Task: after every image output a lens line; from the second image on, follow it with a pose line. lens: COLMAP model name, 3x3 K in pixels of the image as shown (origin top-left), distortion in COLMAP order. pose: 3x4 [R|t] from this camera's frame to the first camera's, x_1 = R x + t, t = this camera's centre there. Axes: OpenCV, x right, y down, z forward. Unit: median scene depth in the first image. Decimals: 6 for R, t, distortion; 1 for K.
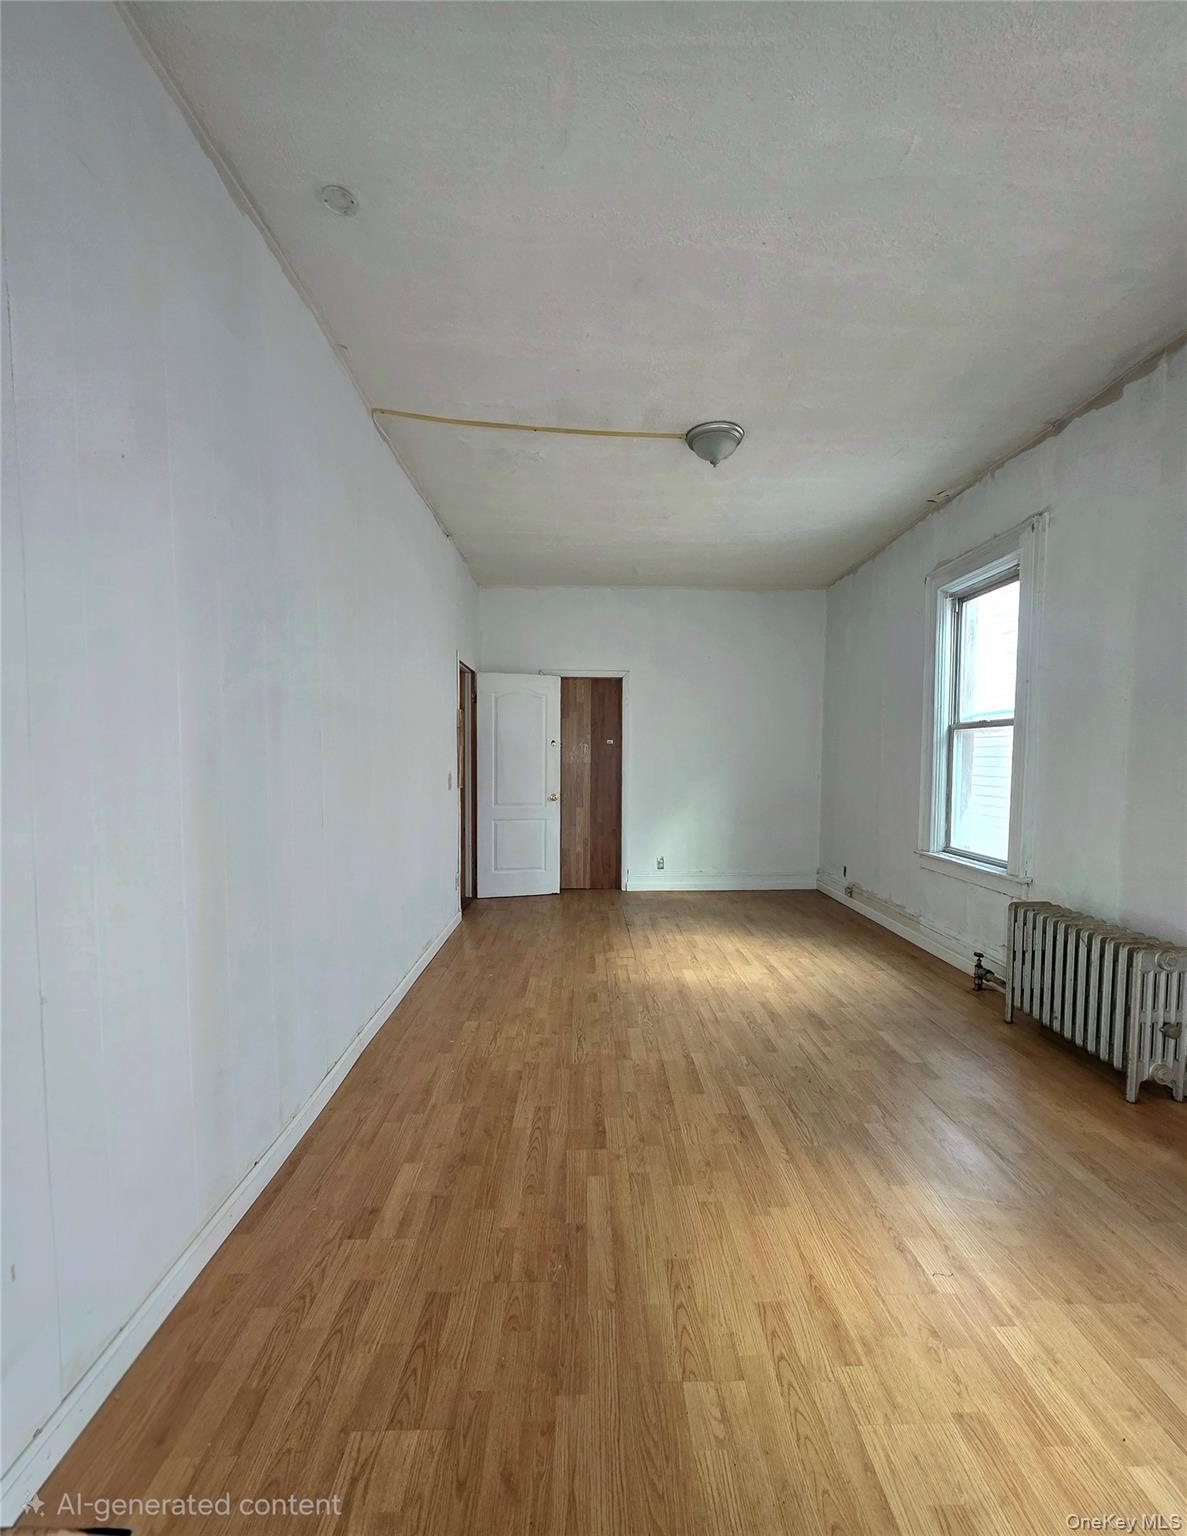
lens RADIAL K [[609.6, 0, 598.3], [0, 609.6, 772.6], [0, 0, 1]] dist [-0.000521, -0.000016]
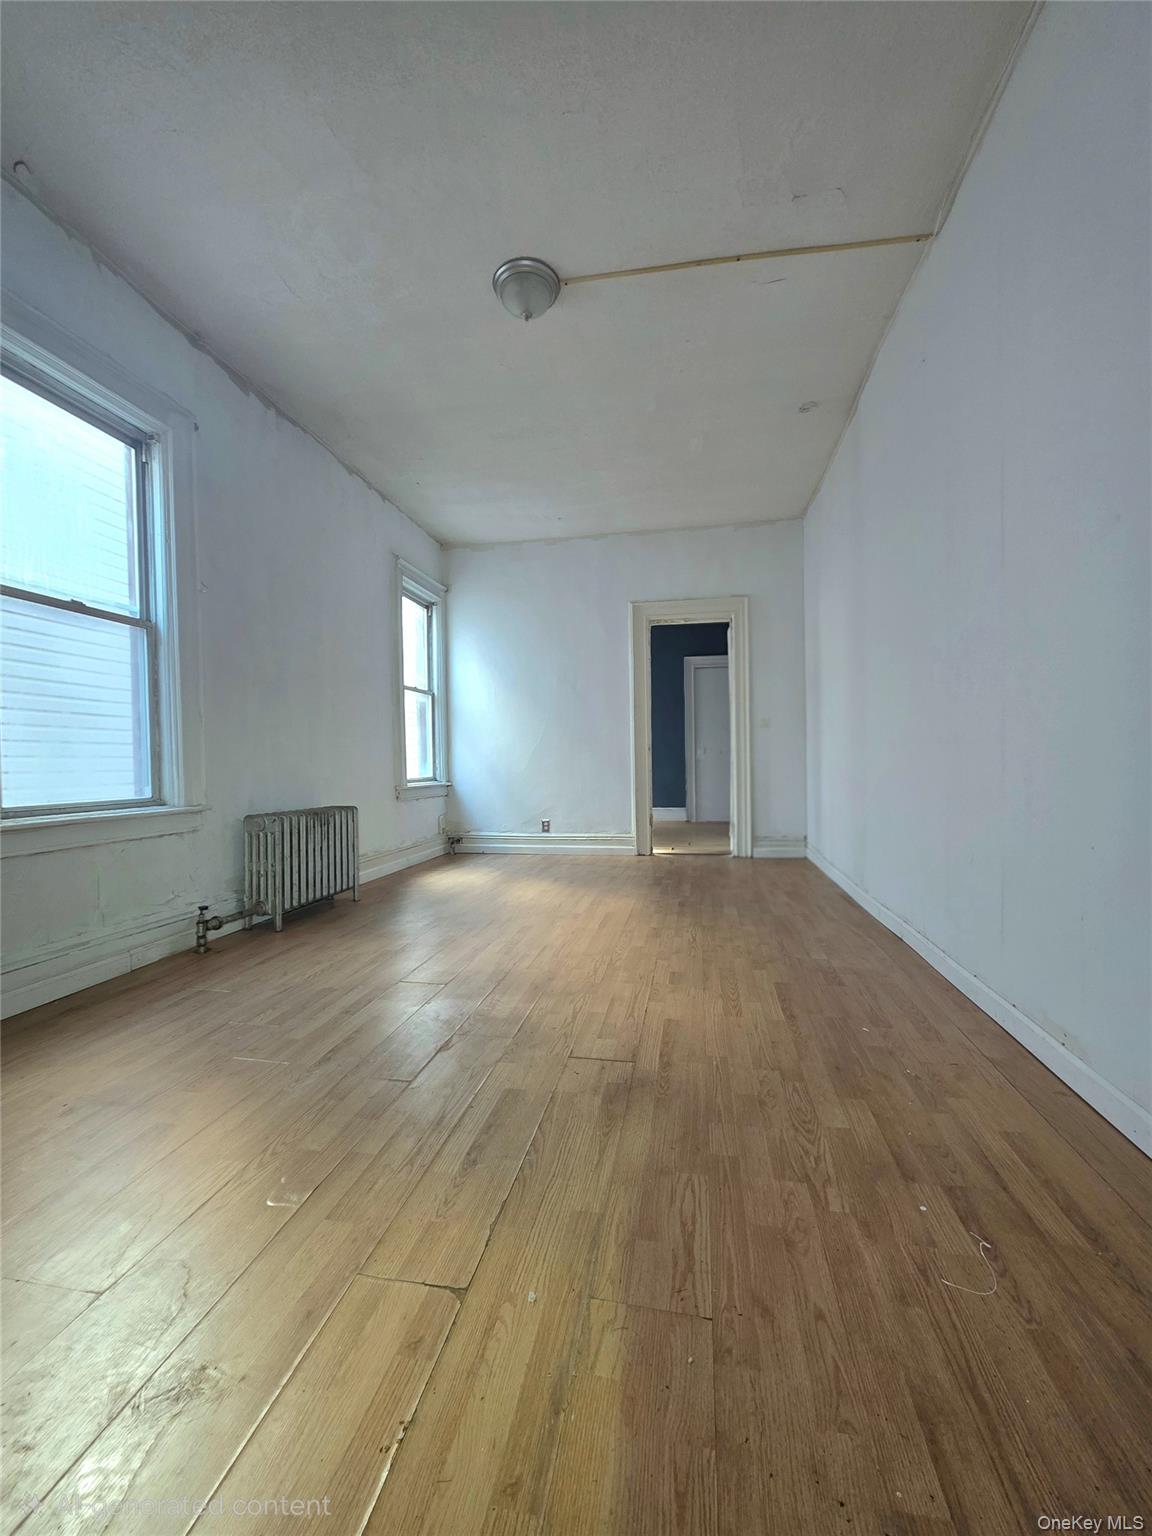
lens RADIAL K [[615.6, 0, 583.6], [0, 615.6, 774.1], [0, 0, 1]] dist [0.002786, 0.000230]
pose [[-0.979122, 0.009443, 0.203053, -0.050808], [0.019031, 0.998791, 0.045317, 0.087812], [-0.202380, 0.048235, -0.978119, 1.667716]]
